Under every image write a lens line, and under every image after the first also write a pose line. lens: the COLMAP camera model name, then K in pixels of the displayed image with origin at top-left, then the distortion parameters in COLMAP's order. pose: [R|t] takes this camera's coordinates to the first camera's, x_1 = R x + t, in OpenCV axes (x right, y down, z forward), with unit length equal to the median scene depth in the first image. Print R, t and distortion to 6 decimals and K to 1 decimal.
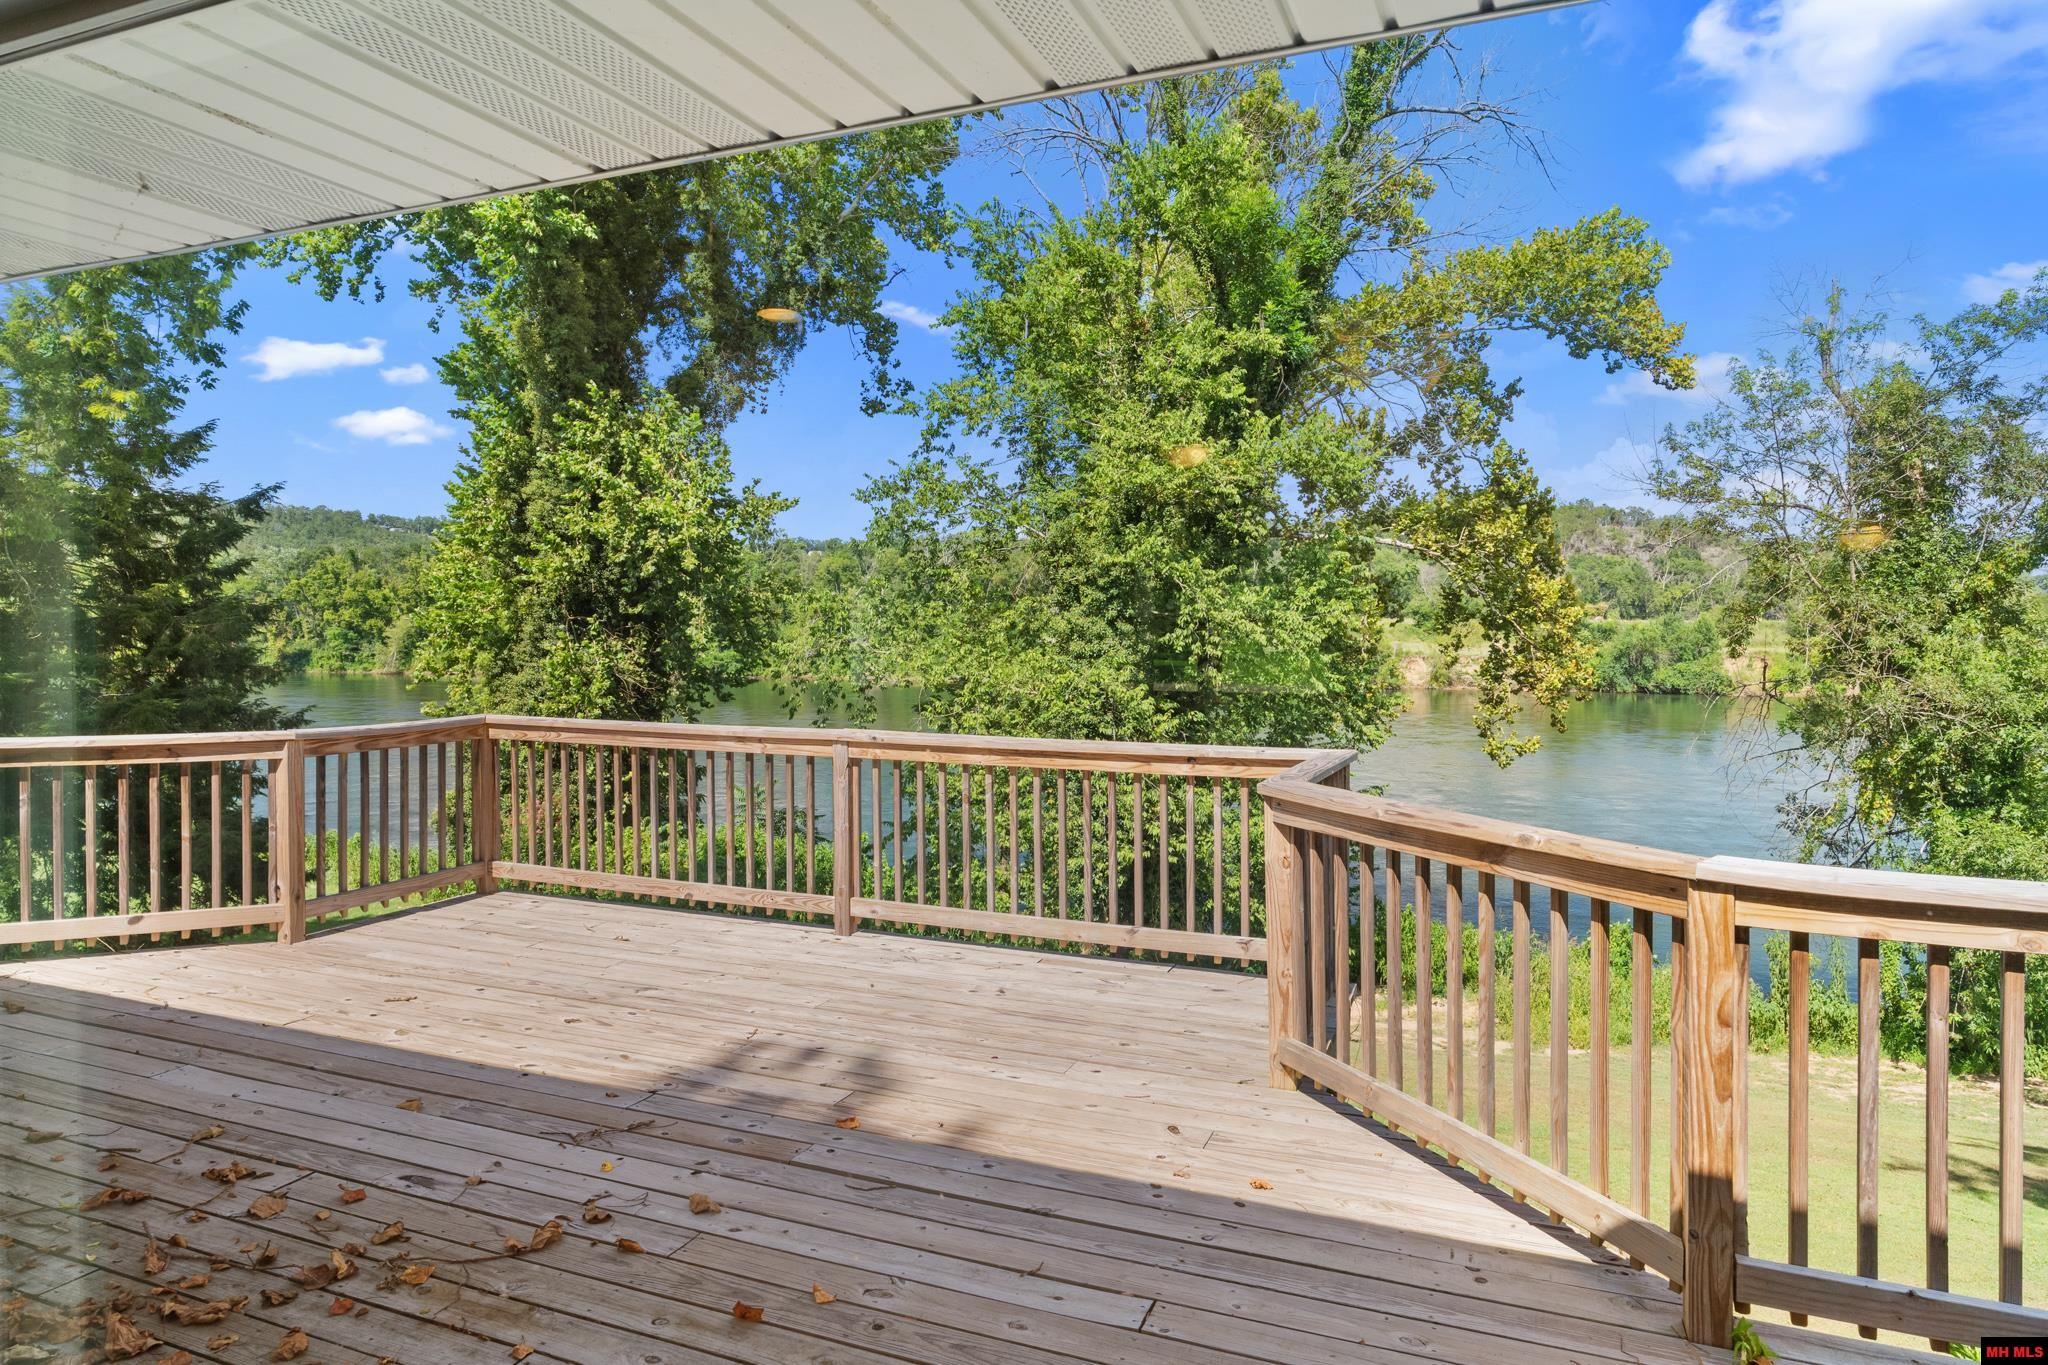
lens RADIAL K [[1217.9, 0, 1031.1], [0, 1217.9, 681.3], [0, 0, 1]] dist [0.007716, 0.005006]
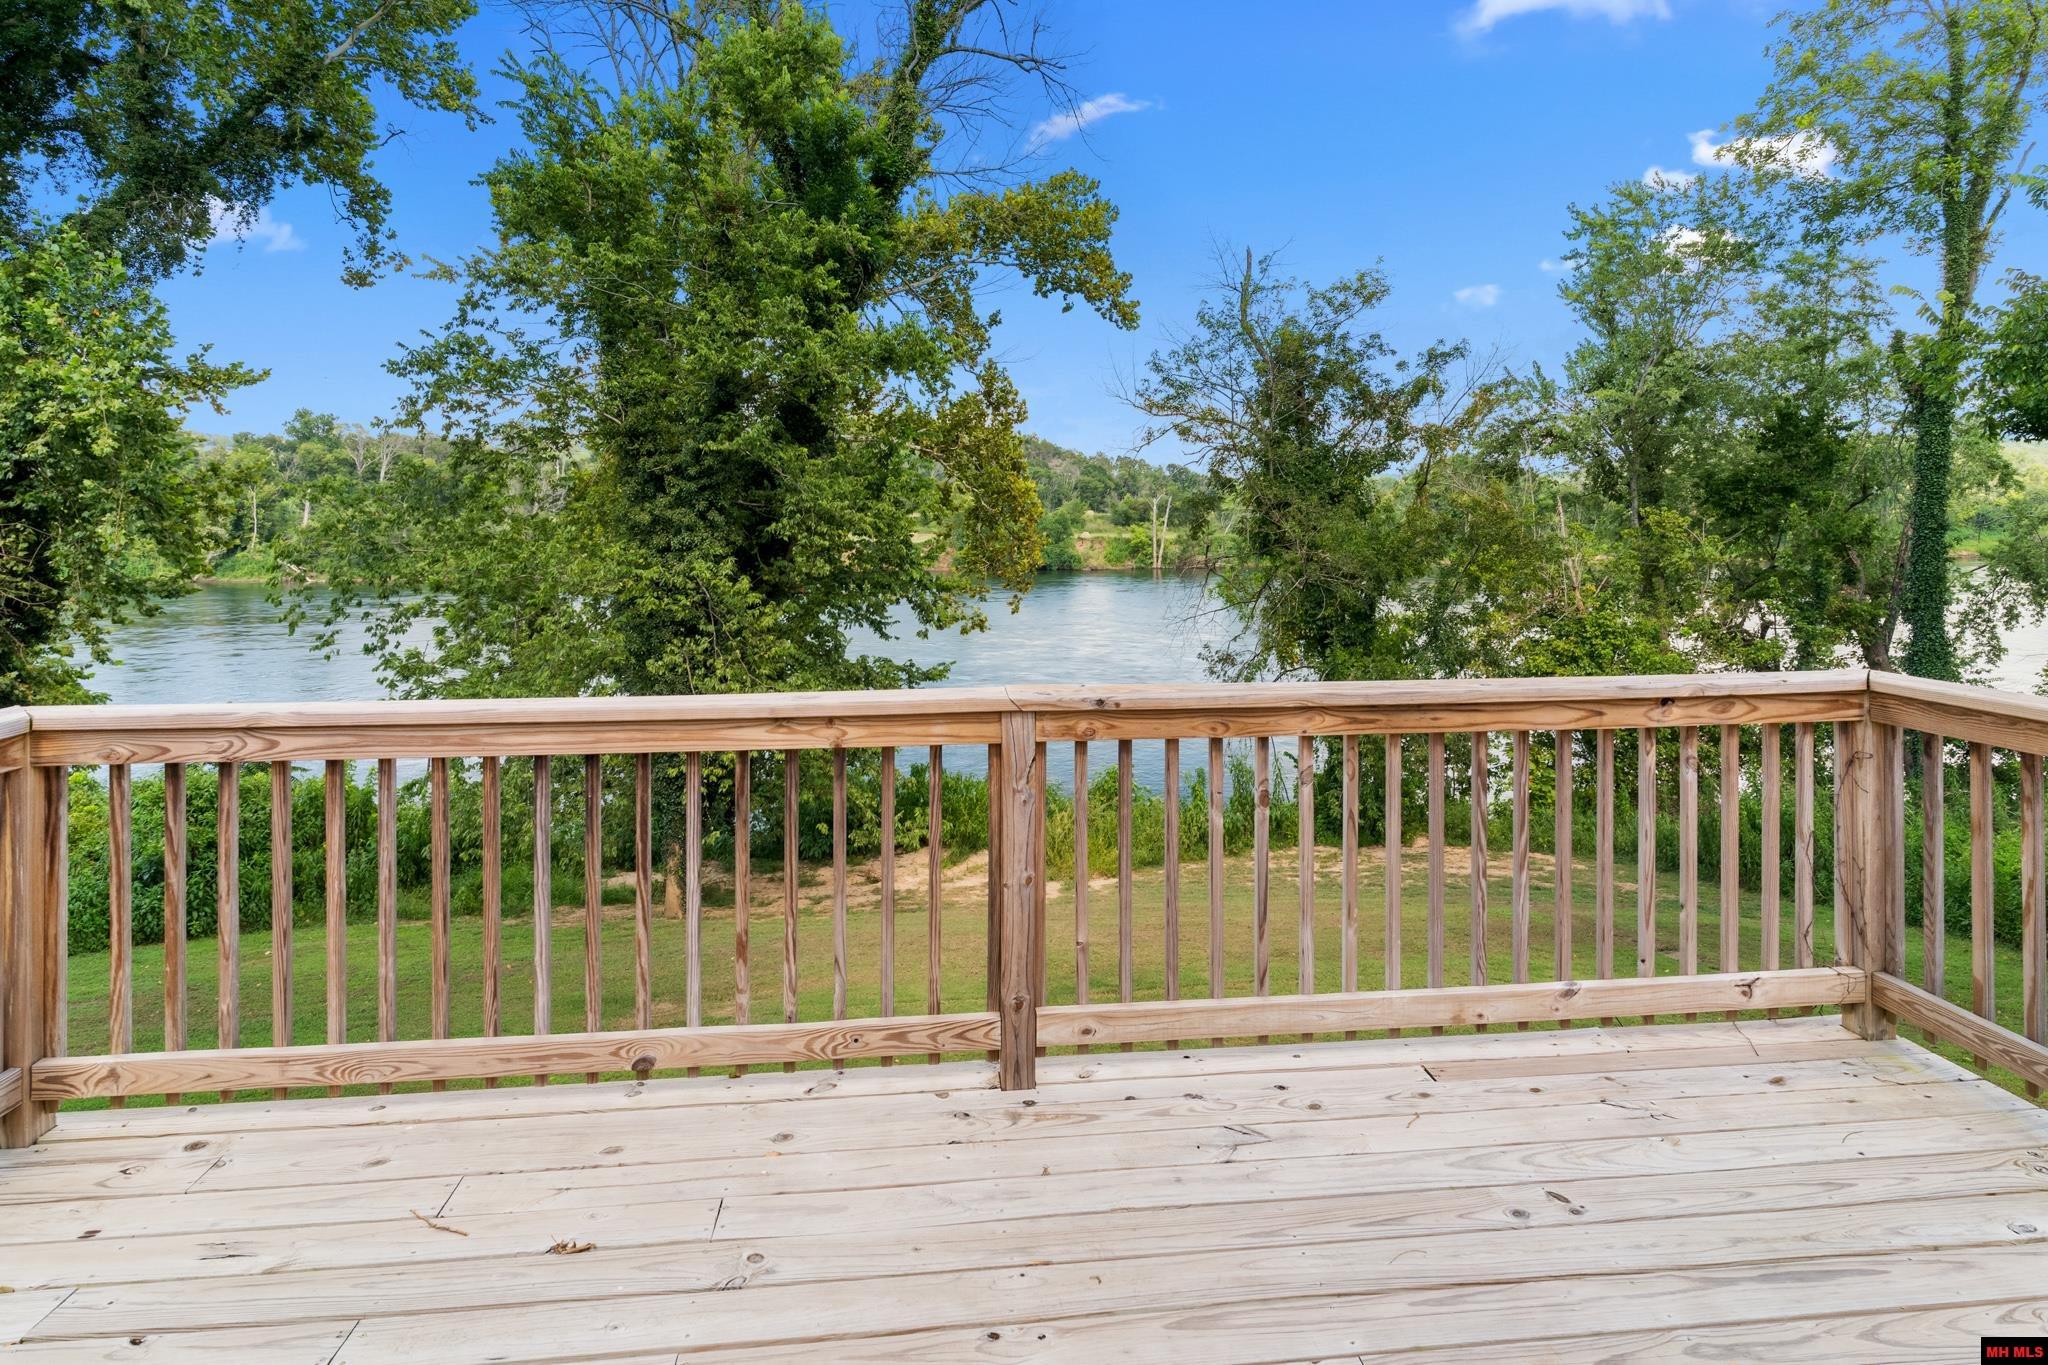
lens RADIAL K [[1040.2, 0, 1011.1], [0, 1040.2, 521.2], [0, 0, 1]] dist [0.002193, -0.000602]
pose [[0.885668, -0.009337, 0.464225, -0.091860], [0.030444, 0.998814, -0.037994, -0.003818], [-0.463320, 0.047783, 0.884902, 0.158030]]
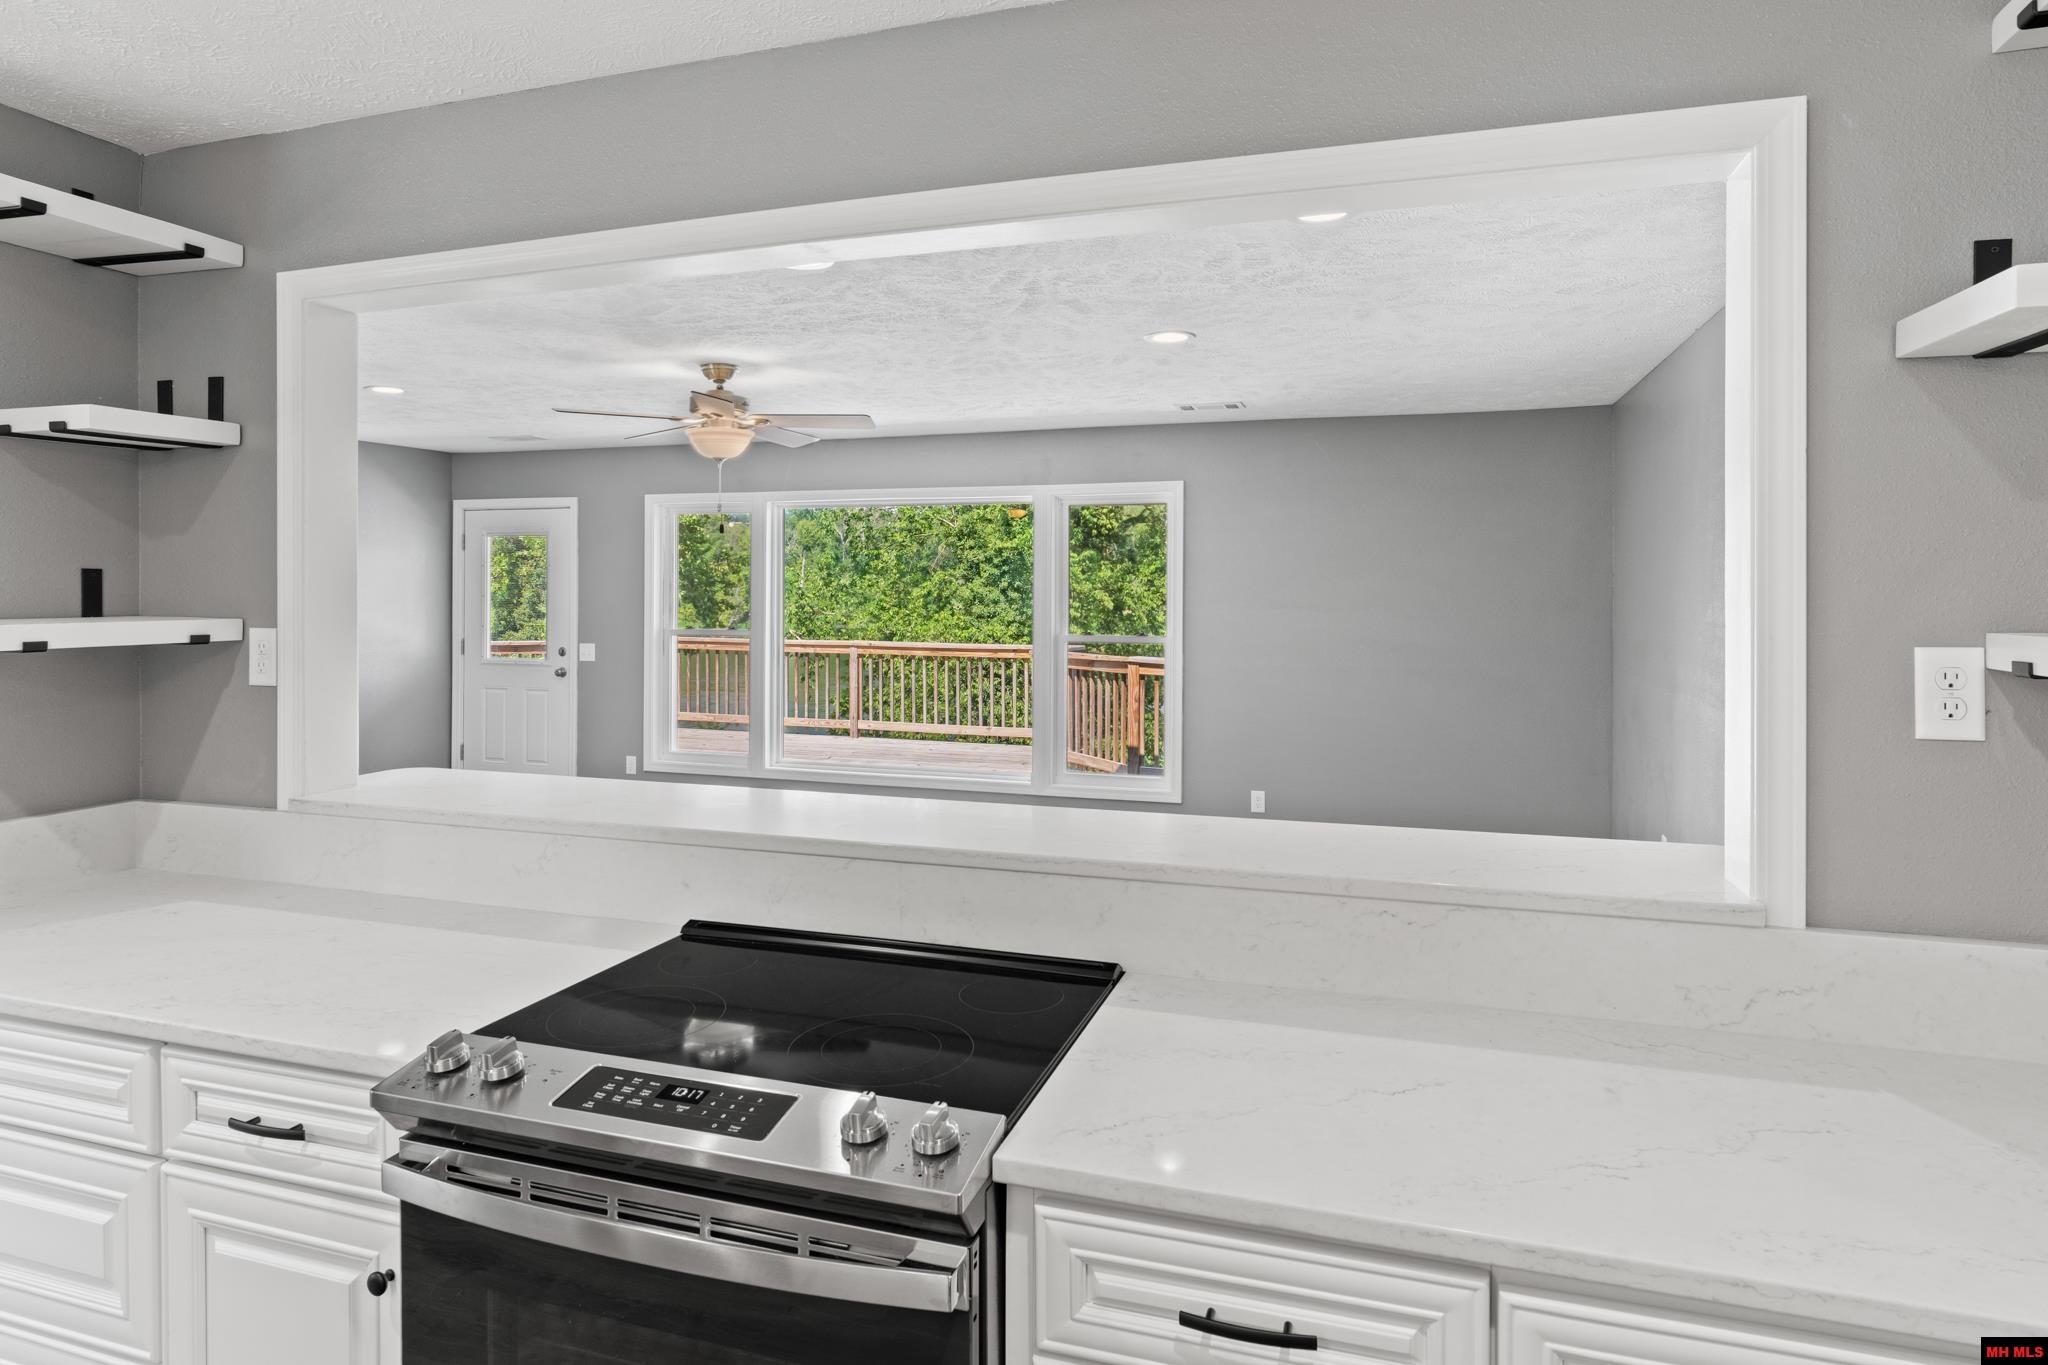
lens RADIAL K [[1177.8, 0, 1010.7], [0, 1177.8, 604.3], [0, 0, 1]] dist [-0.004537, -0.000375]
pose [[0.998315, 0.003595, 0.057907, -0.000677], [-0.001427, 0.999298, -0.037445, 0.013272], [-0.058001, 0.037300, 0.997619, -0.266482]]
